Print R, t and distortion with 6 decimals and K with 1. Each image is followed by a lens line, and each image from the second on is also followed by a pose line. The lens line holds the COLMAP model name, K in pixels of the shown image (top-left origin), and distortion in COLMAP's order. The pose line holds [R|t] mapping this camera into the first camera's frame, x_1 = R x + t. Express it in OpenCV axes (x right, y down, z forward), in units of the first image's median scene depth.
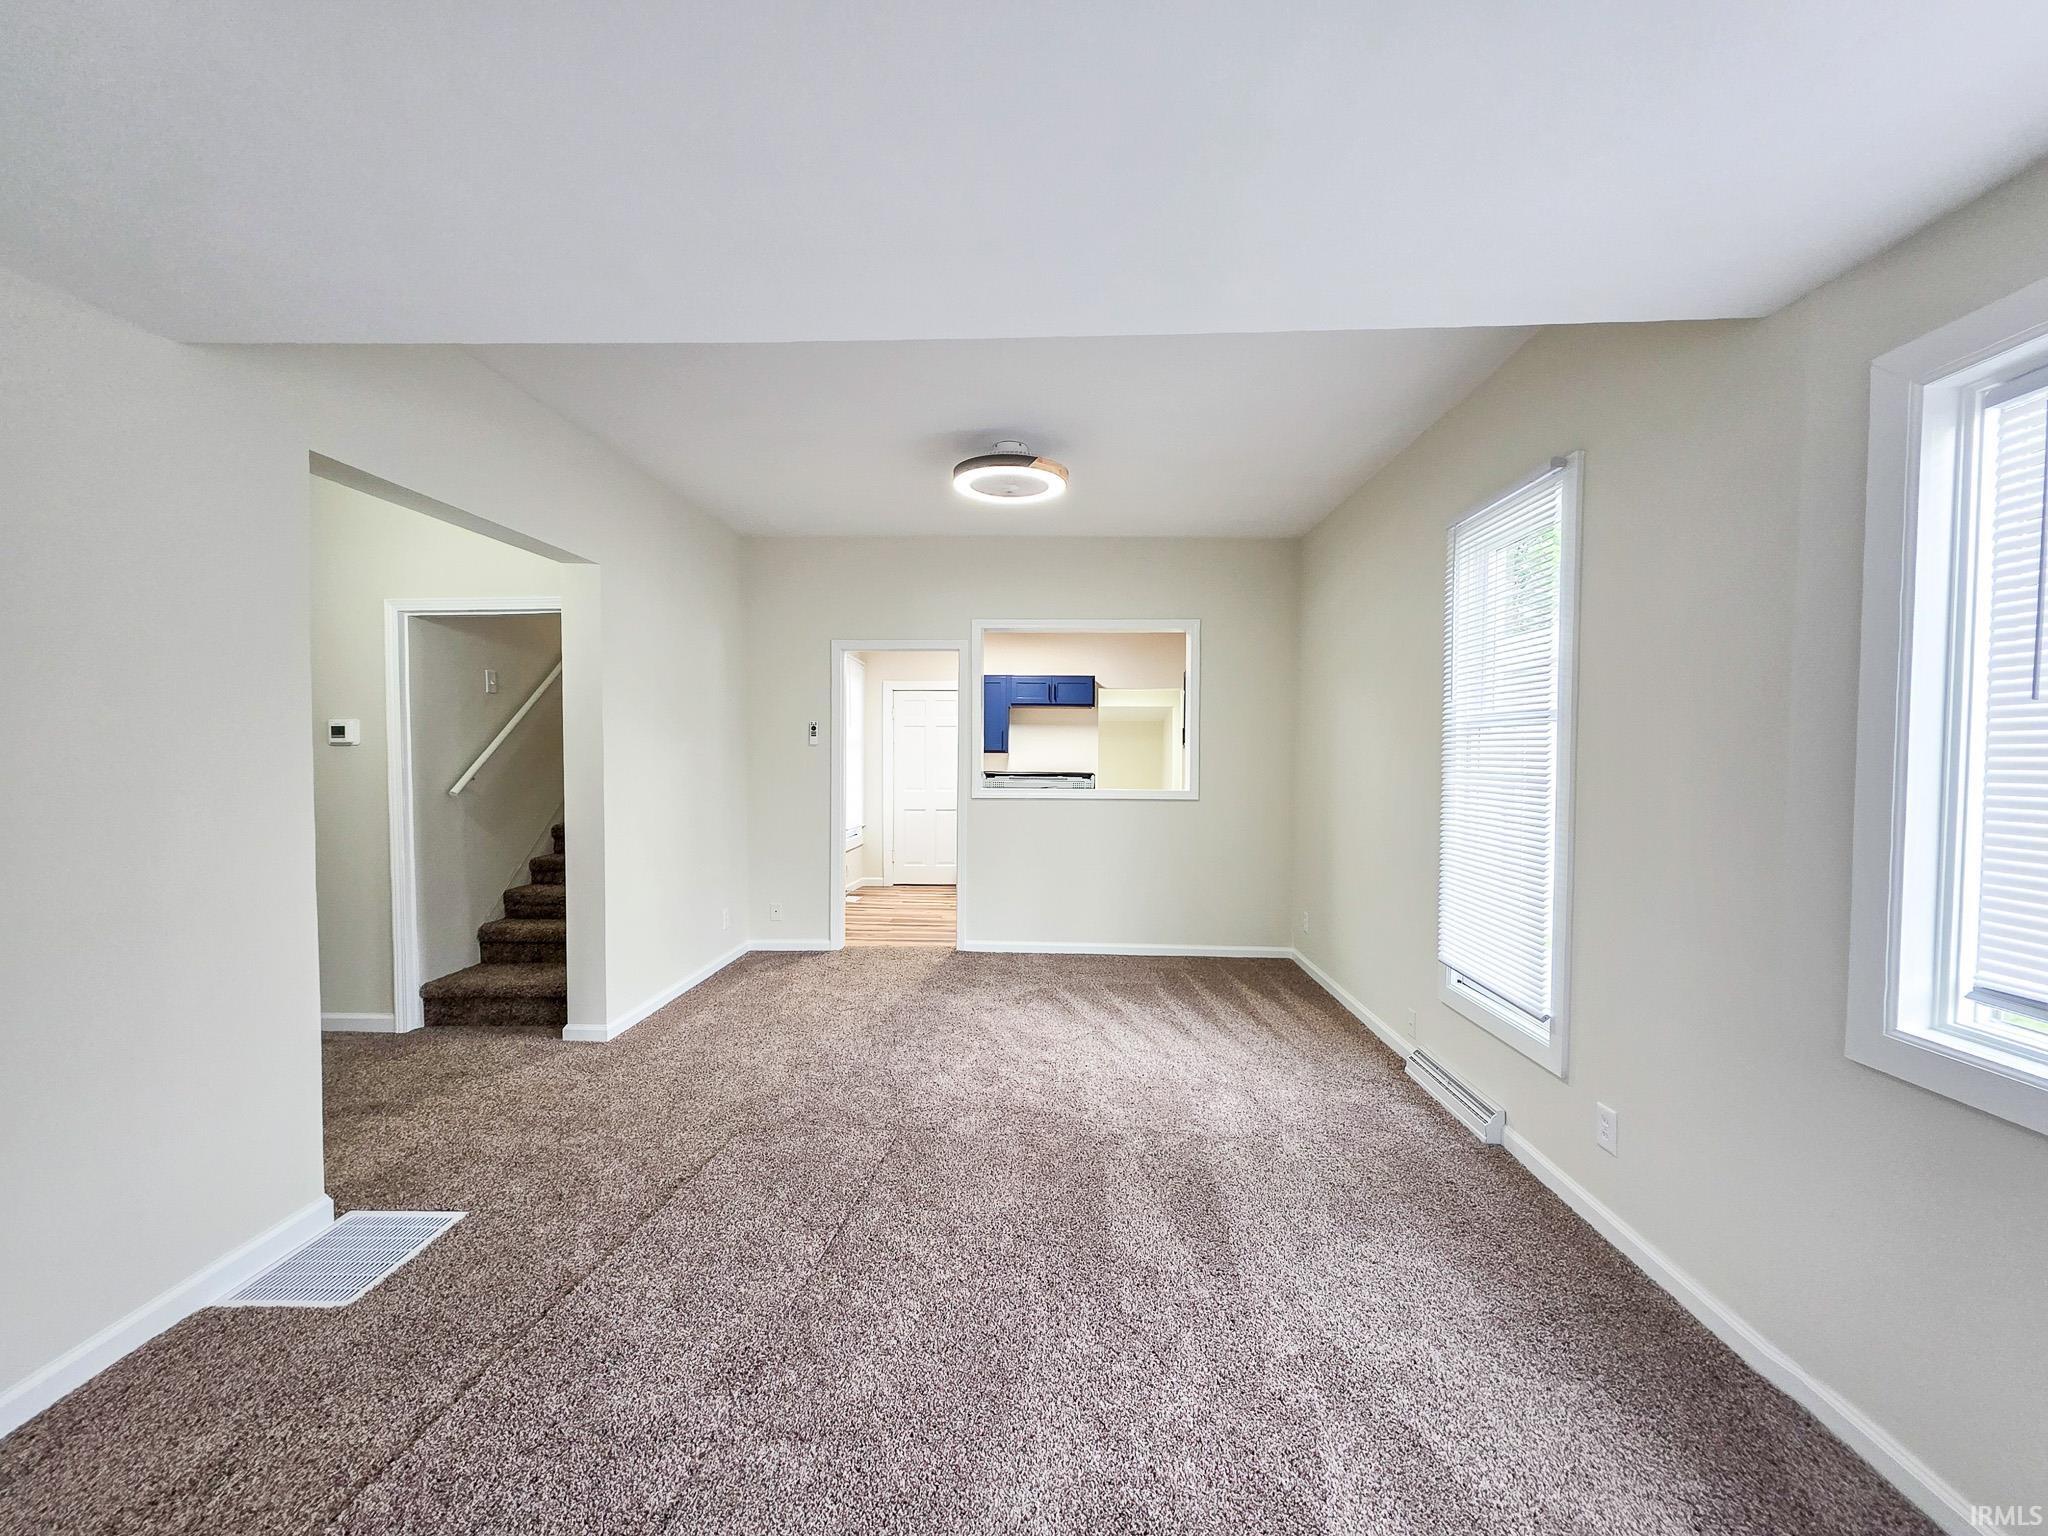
lens RADIAL K [[818.4, 0, 1037.3], [0, 818.4, 774.6], [0, 0, 1]] dist [0.000784, -0.000181]
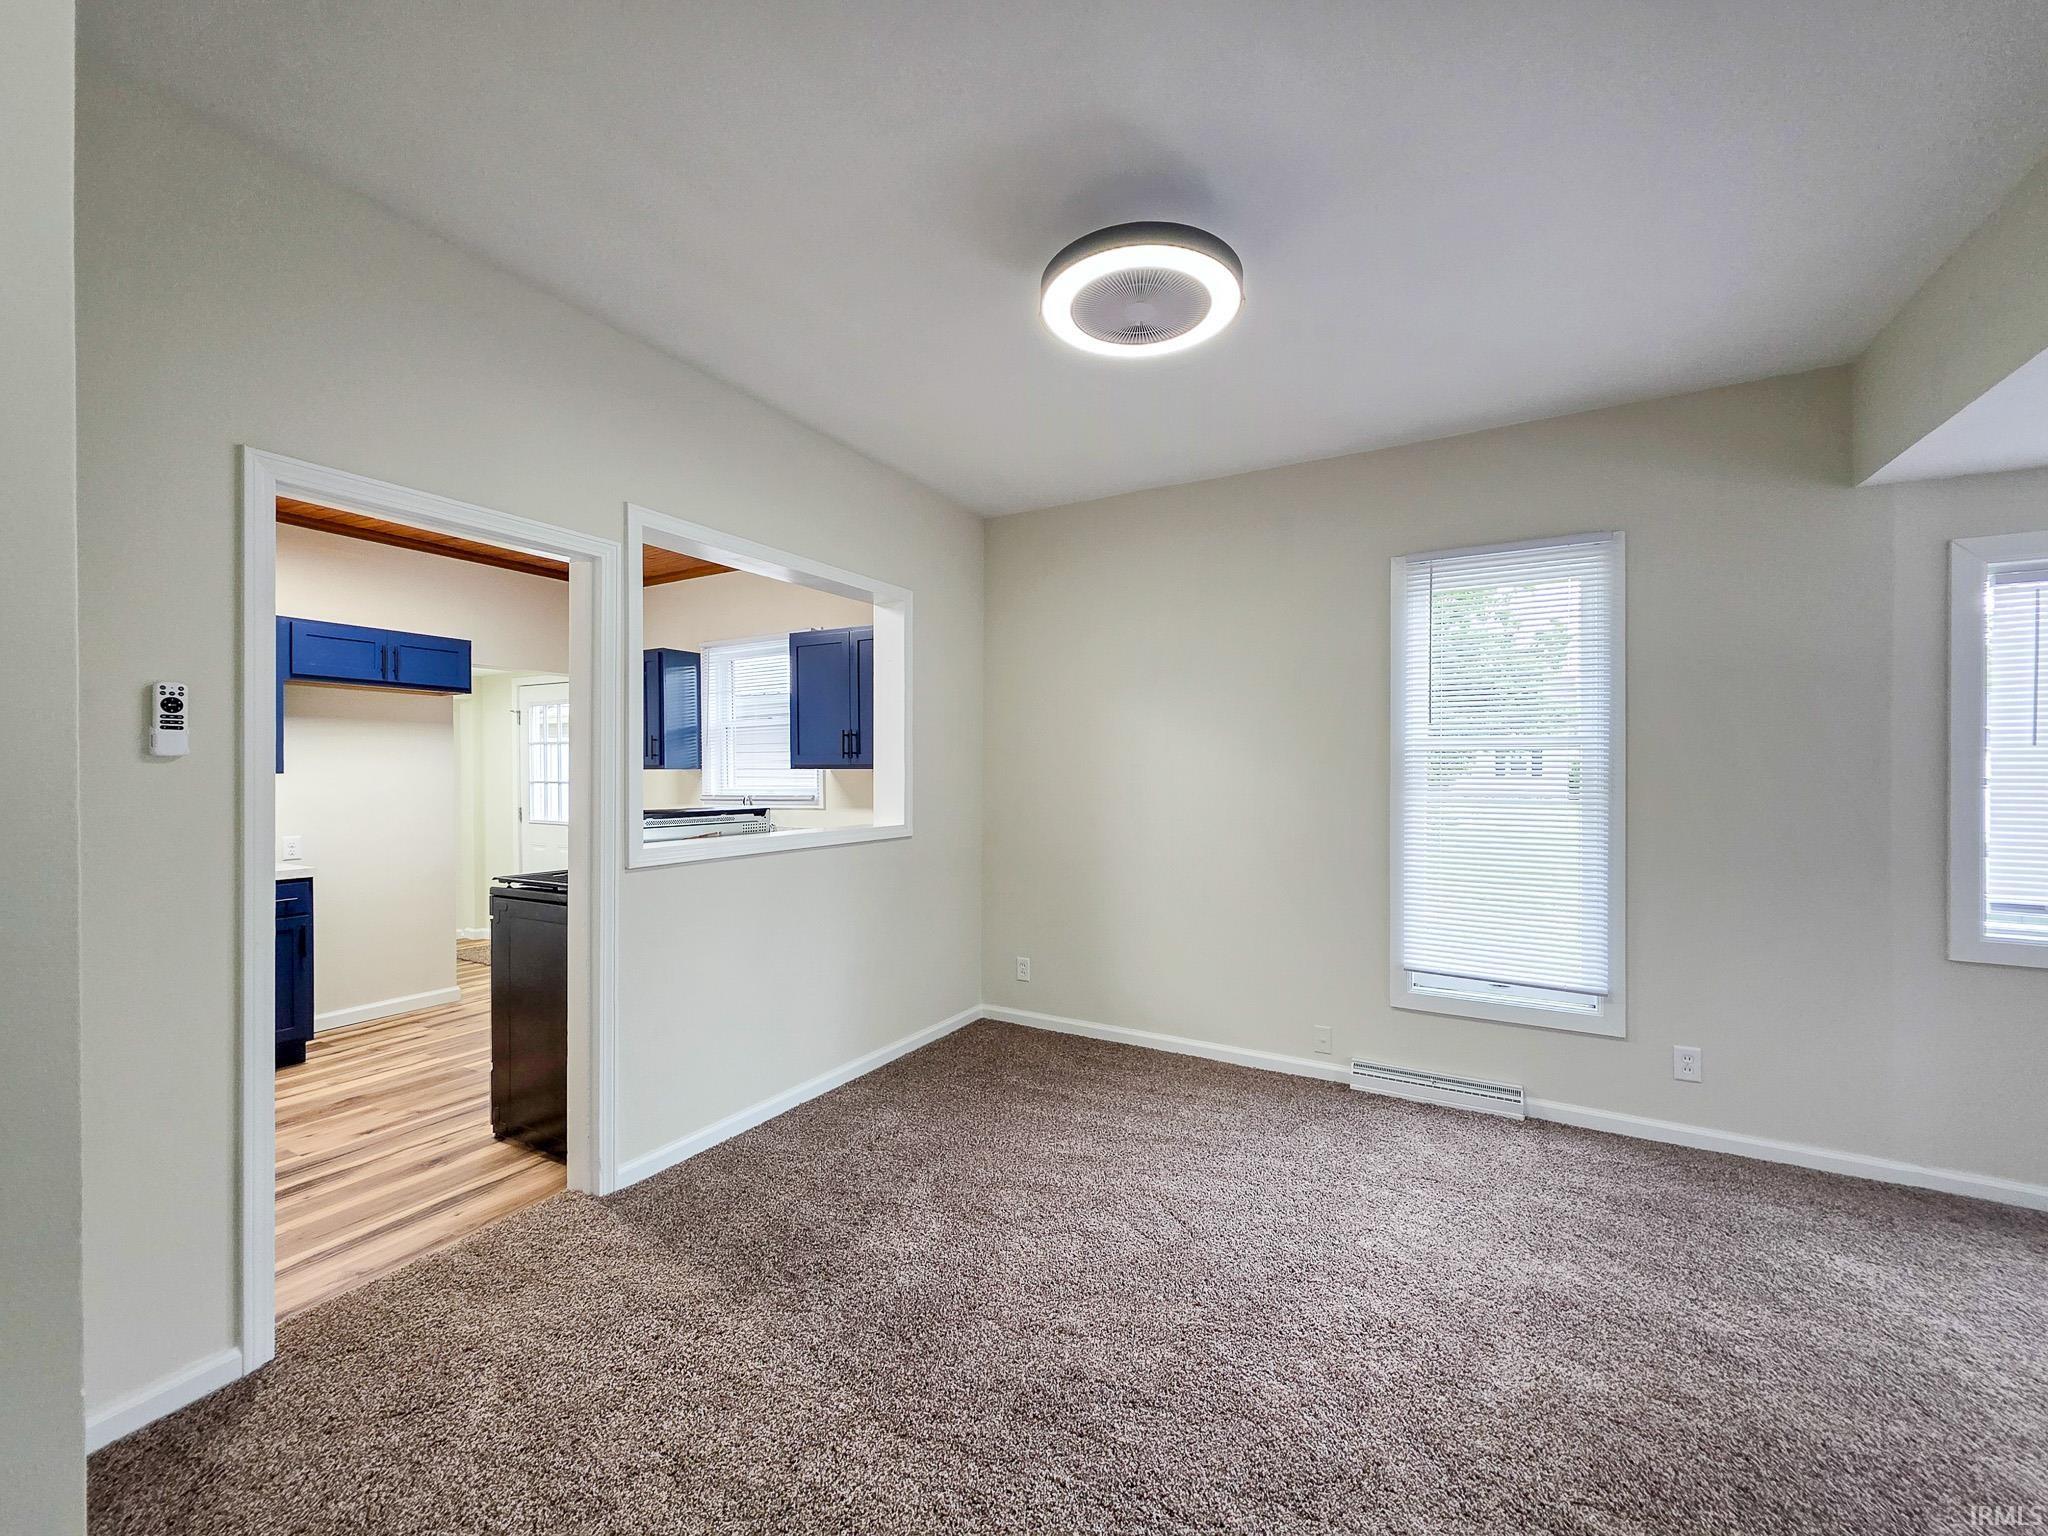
lens RADIAL K [[827.3, 0, 1035.2], [0, 827.3, 772.6], [0, 0, 1]] dist [0.010340, -0.000156]
pose [[0.471494, -0.012446, 0.881781, -0.463345], [0.026528, 0.999648, -0.000075, -0.026684], [-0.881470, 0.023427, 0.471659, 0.627499]]
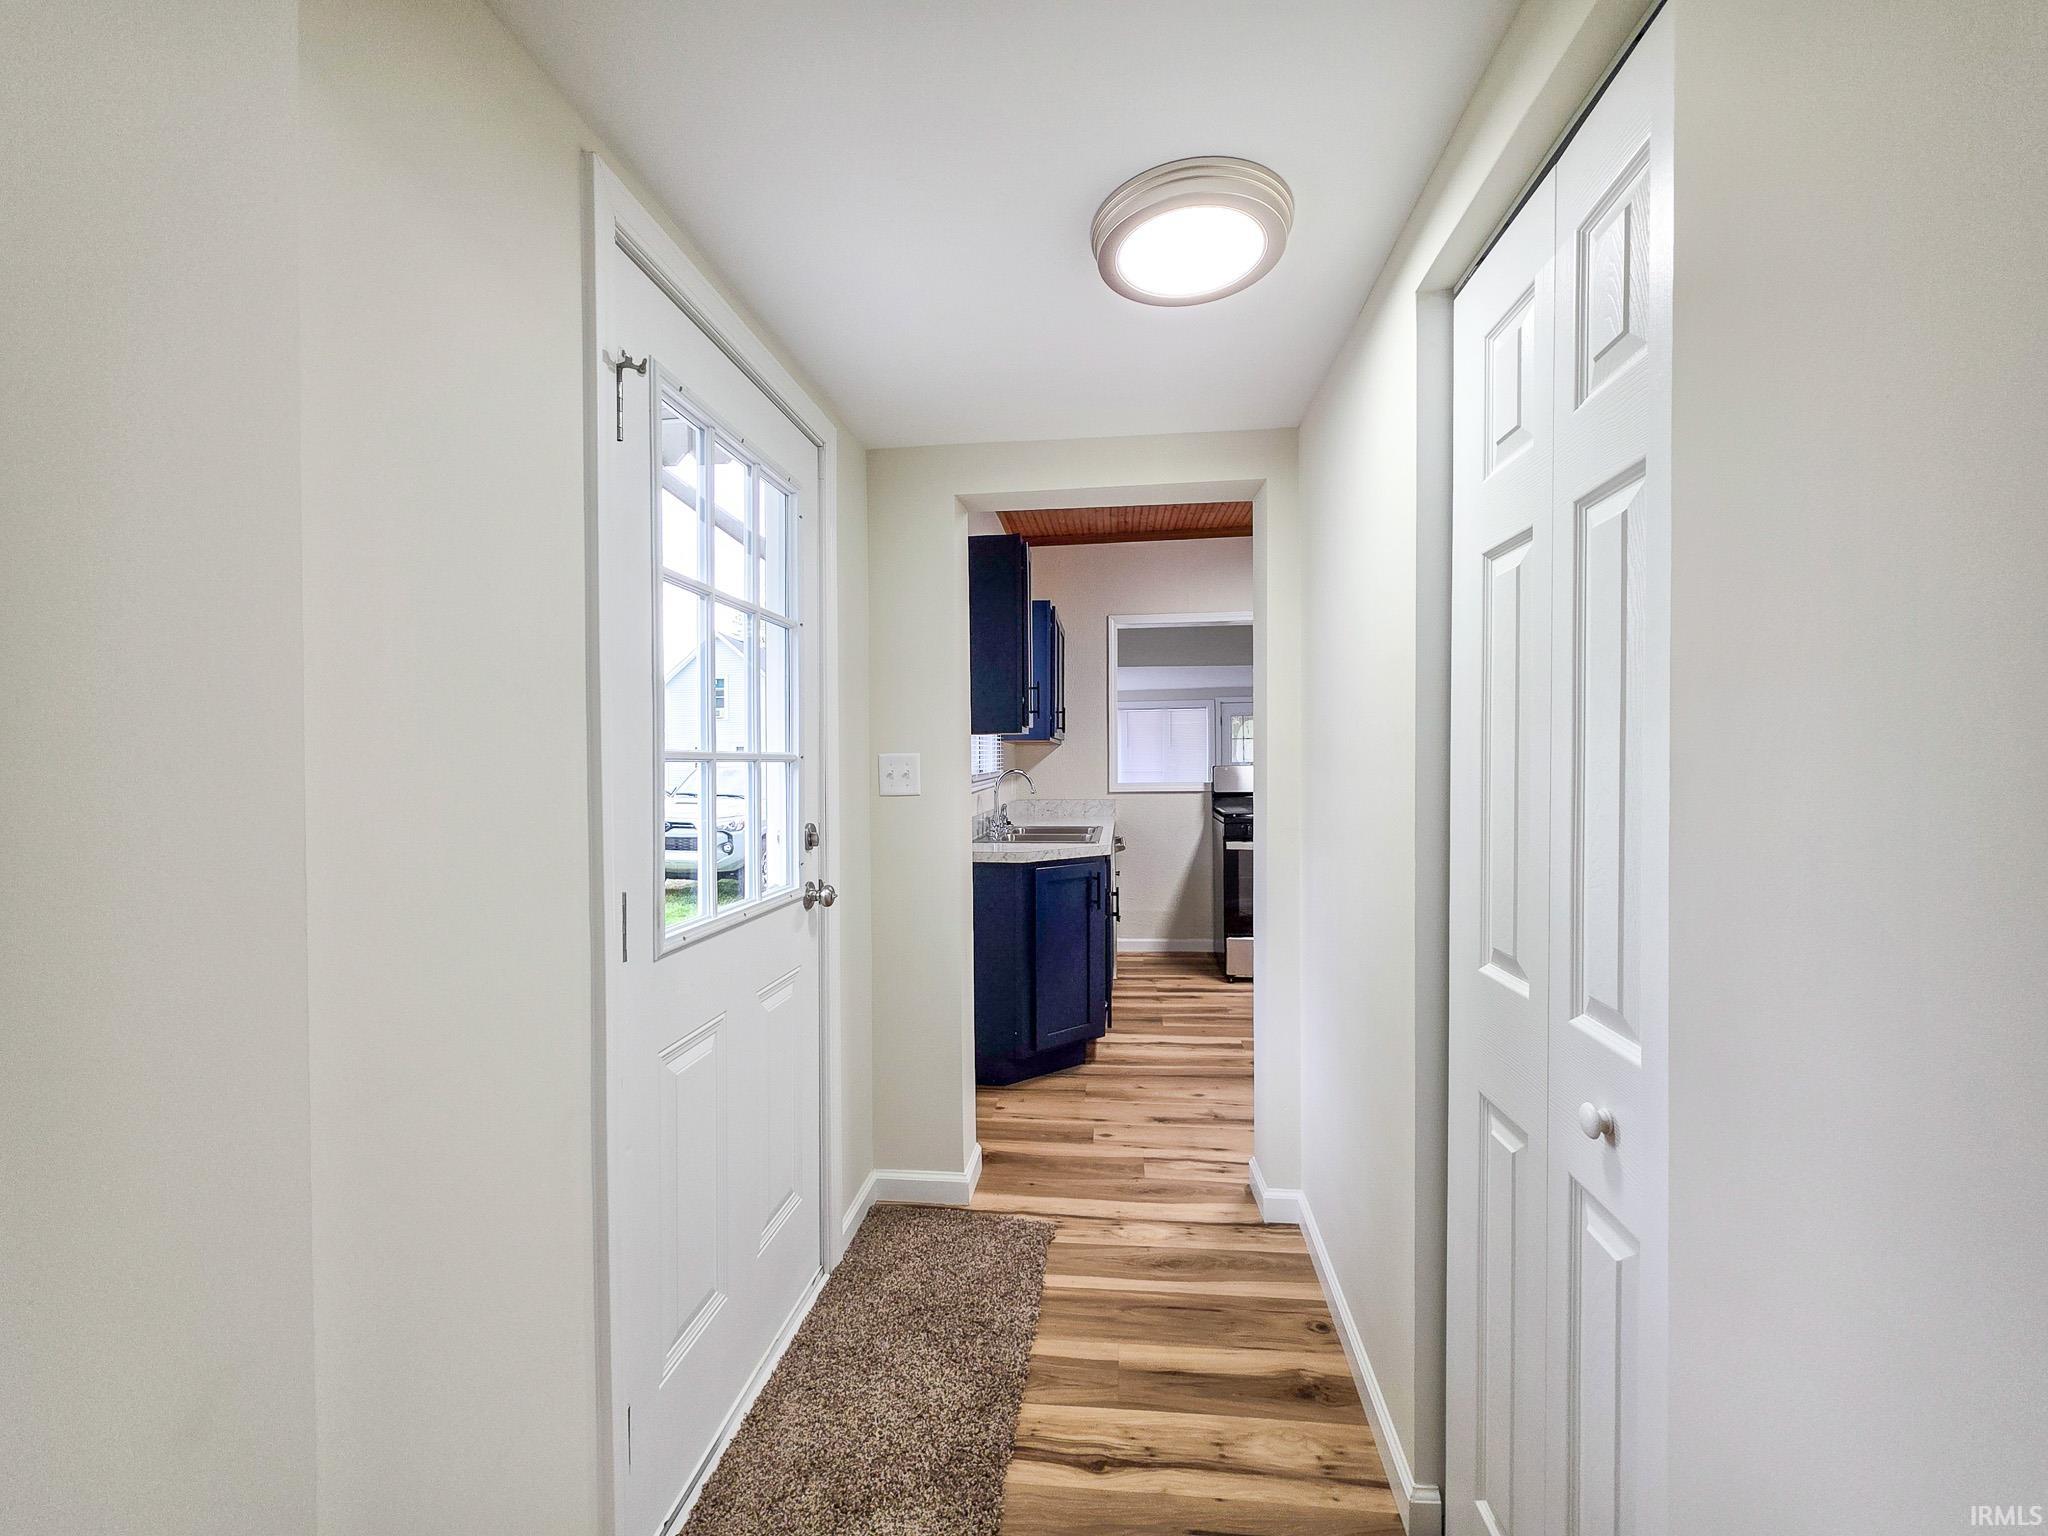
lens RADIAL K [[818.4, 0, 1037.3], [0, 818.4, 774.6], [0, 0, 1]] dist [0.000784, -0.000181]
pose [[-0.996279, -0.000726, 0.086185, 0.226723], [0.002565, 0.999272, 0.038064, -0.035752], [-0.086150, 0.038143, -0.995552, 2.337001]]
